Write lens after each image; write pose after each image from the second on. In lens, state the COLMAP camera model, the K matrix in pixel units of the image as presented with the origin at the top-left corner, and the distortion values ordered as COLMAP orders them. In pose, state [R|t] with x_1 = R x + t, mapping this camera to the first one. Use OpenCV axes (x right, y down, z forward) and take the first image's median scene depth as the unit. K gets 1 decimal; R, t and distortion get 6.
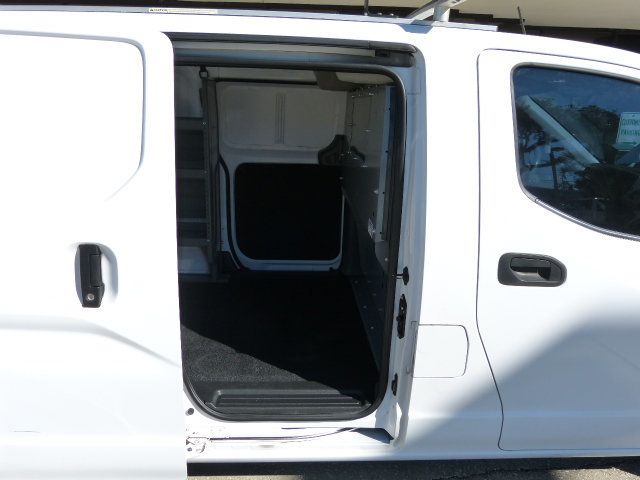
lens RADIAL K [[483.6, 0, 322.1], [0, 483.6, 240.0], [0, 0, 1]] dist [-0.031718, 0.008048]
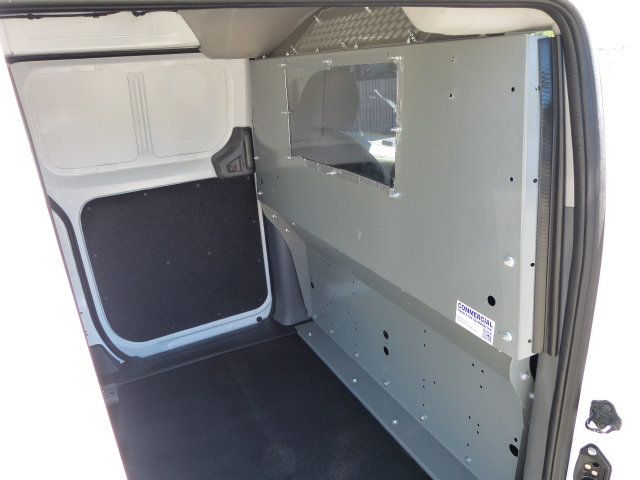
lens RADIAL K [[483.6, 0, 317.8], [0, 483.6, 239.2], [0, 0, 1]] dist [-0.031718, 0.008048]
pose [[0.911777, -0.231184, 0.339435, -0.121743], [0.205969, 0.972462, 0.109064, -0.118954], [-0.355301, -0.029529, 0.934285, 0.350262]]
